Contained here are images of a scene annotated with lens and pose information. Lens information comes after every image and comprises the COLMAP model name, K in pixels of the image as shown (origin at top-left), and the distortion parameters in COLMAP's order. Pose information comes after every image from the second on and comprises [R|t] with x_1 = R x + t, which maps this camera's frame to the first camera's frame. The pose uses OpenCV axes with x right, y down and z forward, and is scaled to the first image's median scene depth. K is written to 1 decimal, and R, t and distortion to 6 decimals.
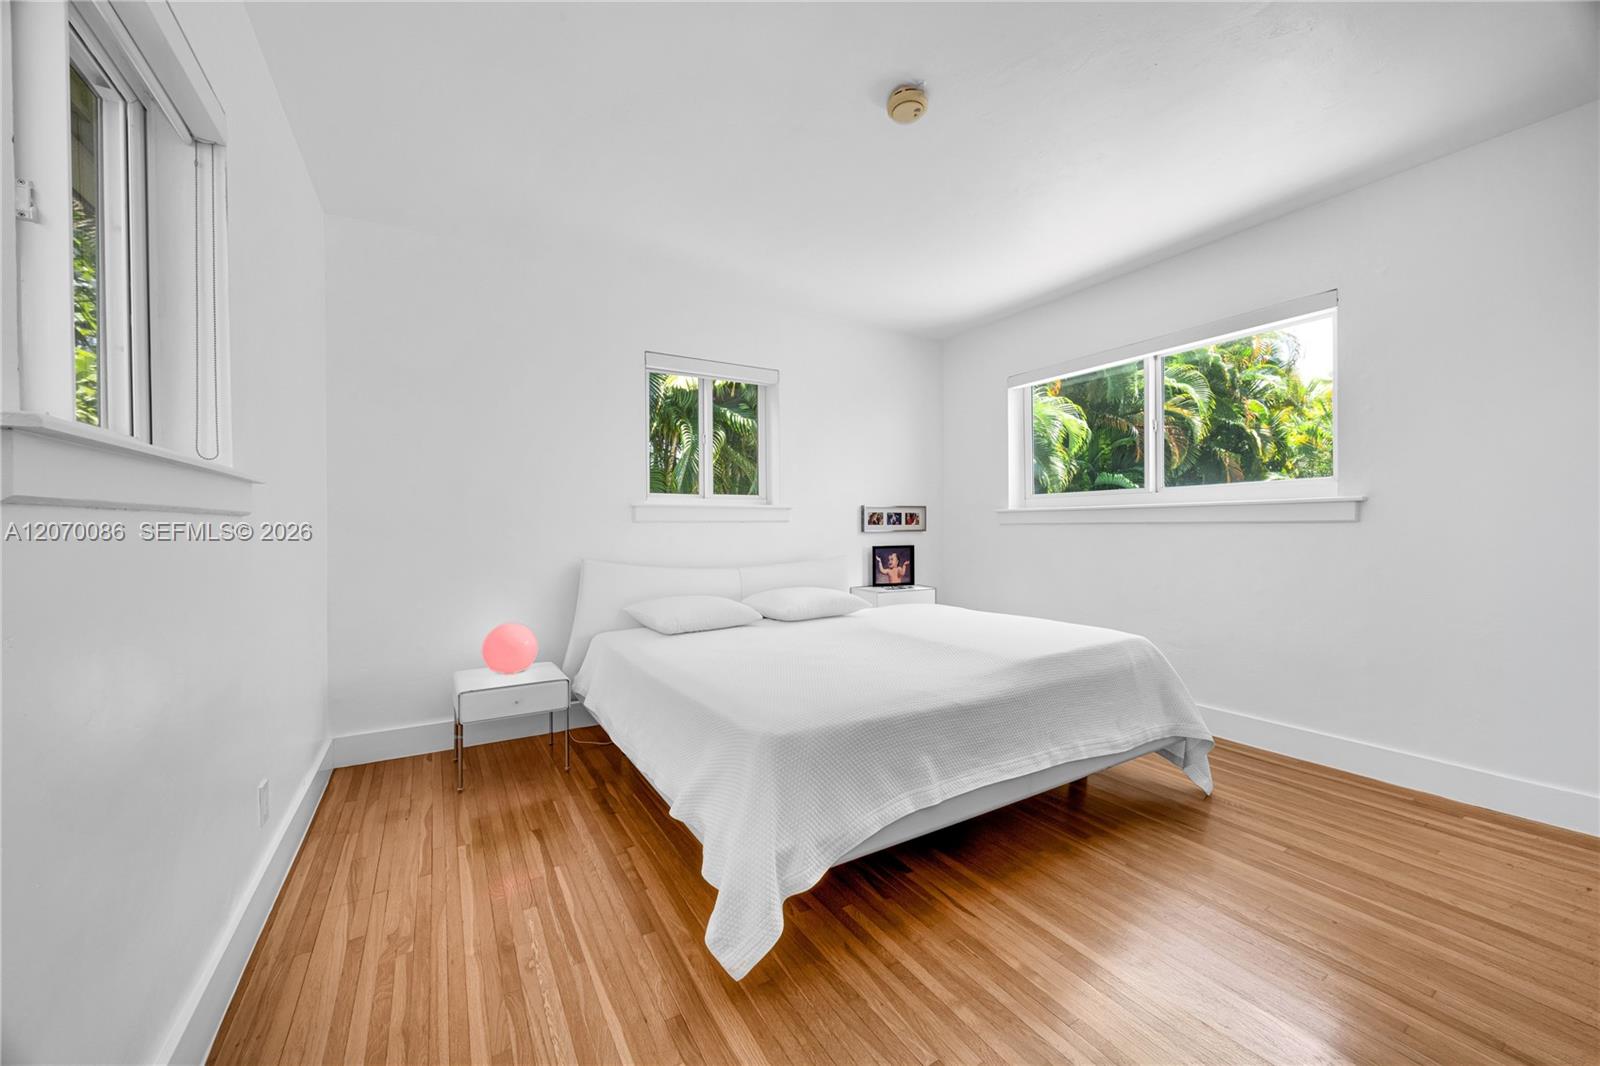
lens RADIAL K [[608.4, 0, 792.4], [0, 608.4, 533.2], [0, 0, 1]] dist [0.001713, -0.000730]
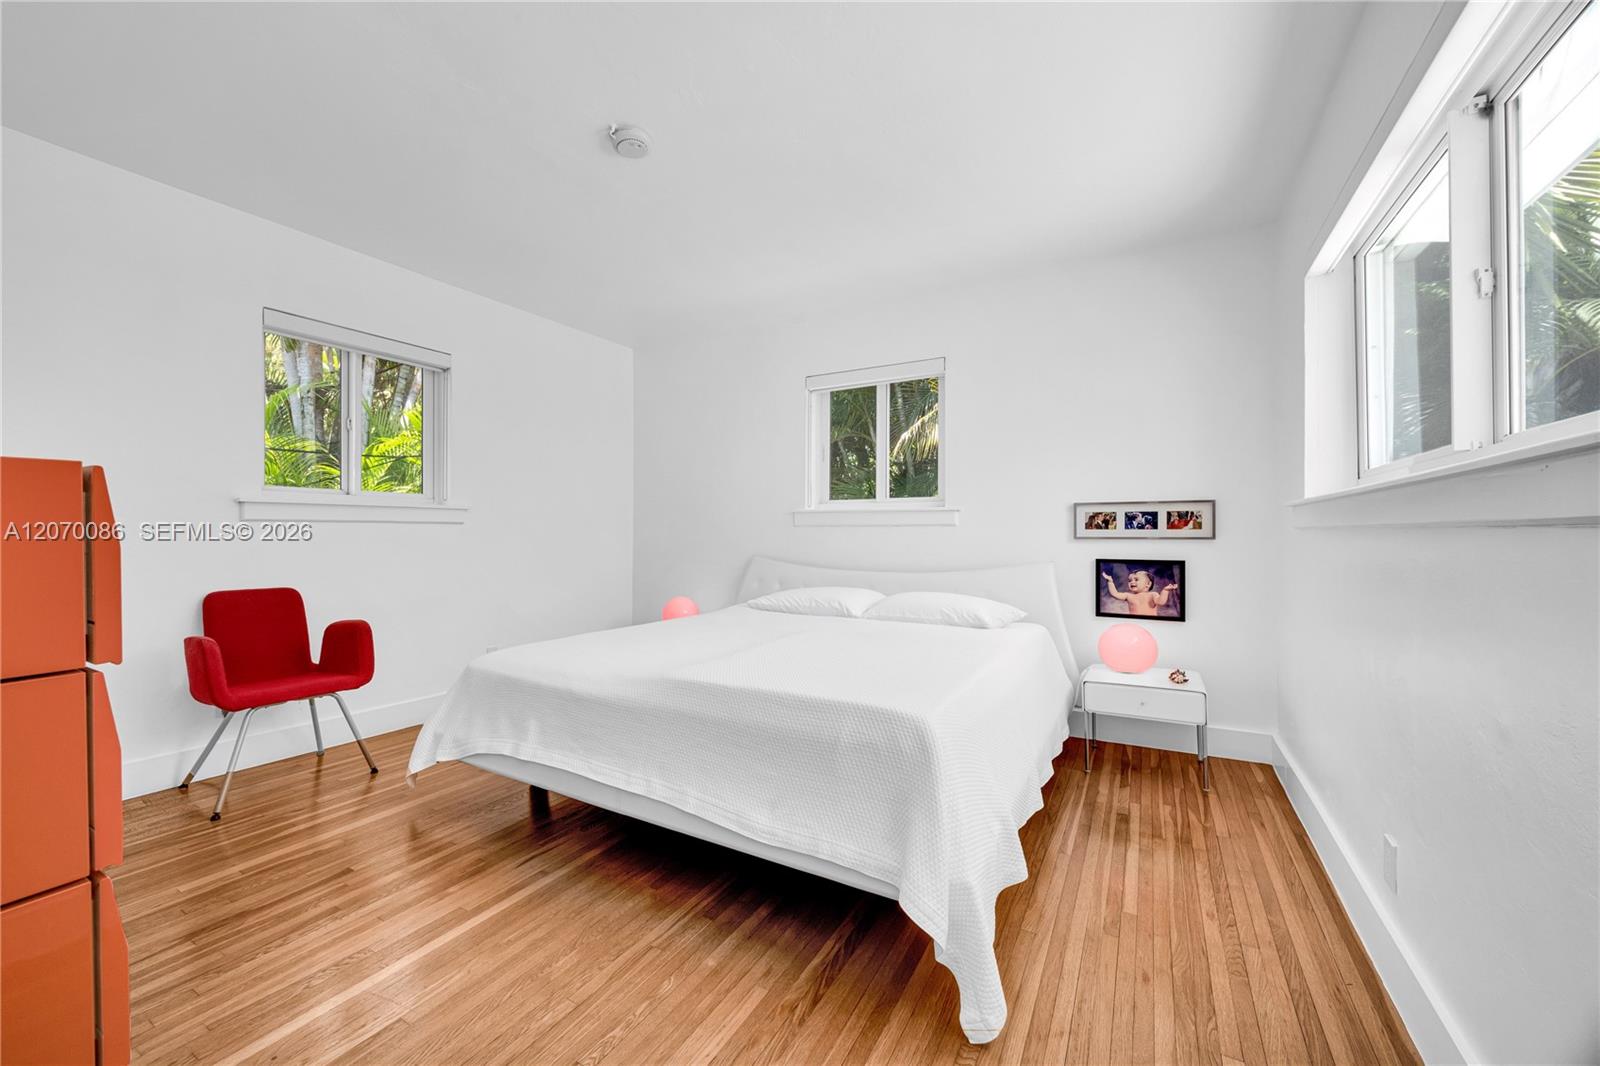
lens RADIAL K [[608.4, 0, 789.3], [0, 608.4, 527.8], [0, 0, 1]] dist [0.001713, -0.000730]
pose [[0.480938, 0.000348, -0.876754, 0.583028], [-0.013704, 0.999881, -0.007121, -0.005198], [0.876647, 0.015440, 0.480886, 0.329248]]
